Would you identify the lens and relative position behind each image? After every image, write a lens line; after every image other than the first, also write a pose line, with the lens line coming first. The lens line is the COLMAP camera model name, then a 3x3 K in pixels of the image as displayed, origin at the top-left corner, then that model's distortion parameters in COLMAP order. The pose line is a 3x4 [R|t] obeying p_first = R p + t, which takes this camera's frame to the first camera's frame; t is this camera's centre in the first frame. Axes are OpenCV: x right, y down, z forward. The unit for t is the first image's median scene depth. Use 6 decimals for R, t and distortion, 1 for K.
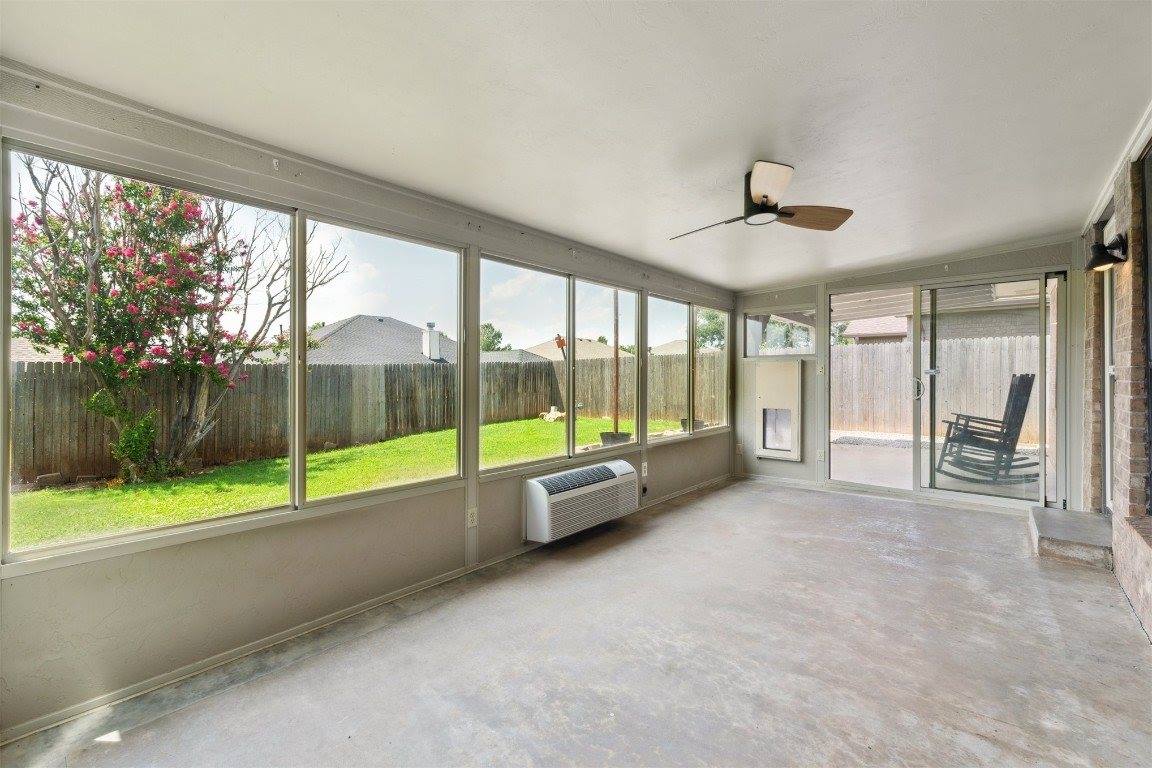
lens RADIAL K [[493.3, 0, 570.6], [0, 493.3, 378.4], [0, 0, 1]] dist [0.001994, 0.000871]
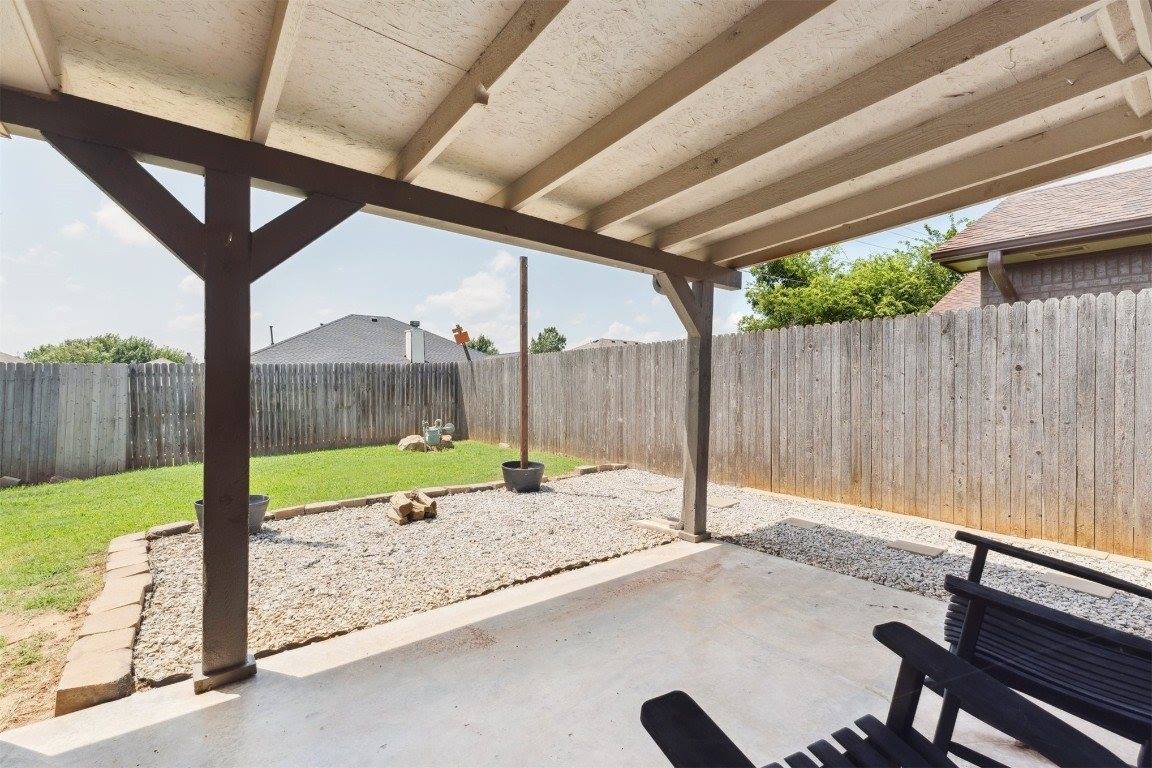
lens RADIAL K [[493.3, 0, 582.6], [0, 493.3, 387.5], [0, 0, 1]] dist [0.001994, 0.000871]
pose [[0.978428, 0.009266, -0.206378, 0.562182], [-0.008466, 0.999953, 0.004759, -0.007087], [0.206412, -0.002909, 0.978461, 0.618703]]
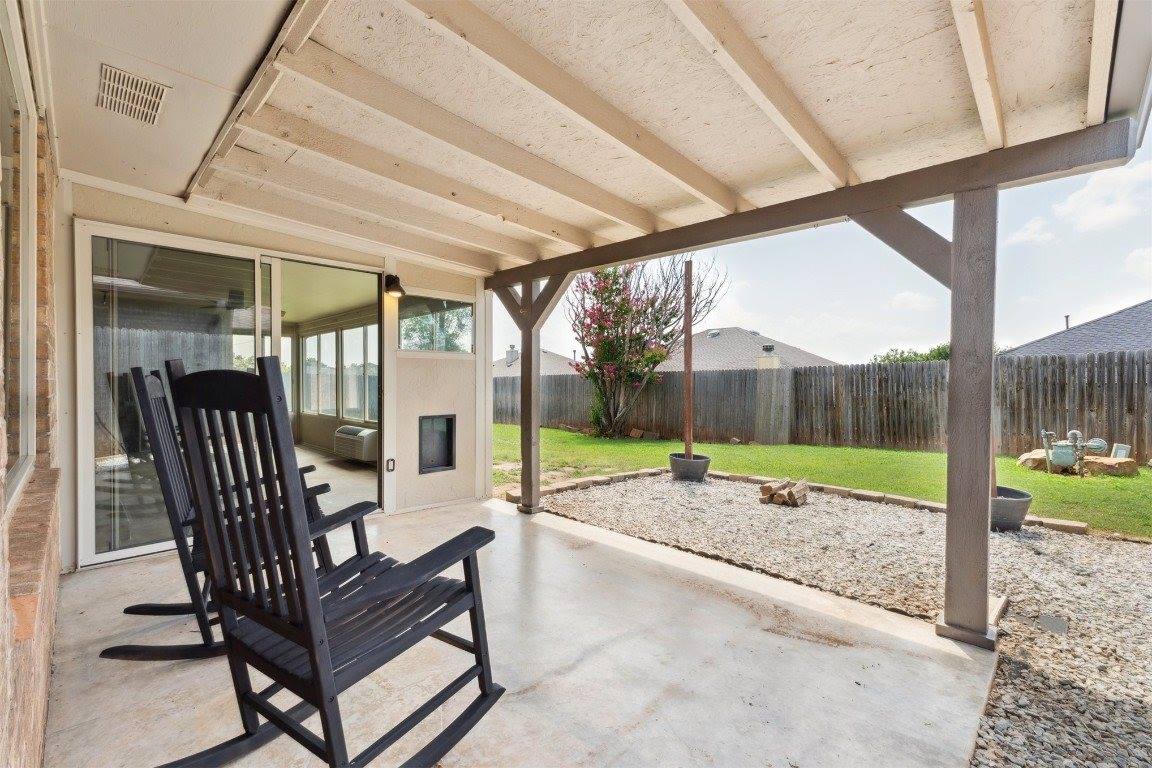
lens RADIAL K [[477.5, 0, 579.8], [0, 477.5, 387.0], [0, 0, 1]] dist [0.027075, 0.000654]
pose [[-0.051548, 0.017251, -0.998522, 0.844590], [0.003109, 0.999849, 0.017113, -0.015282], [0.998666, -0.002223, -0.051593, 0.863229]]
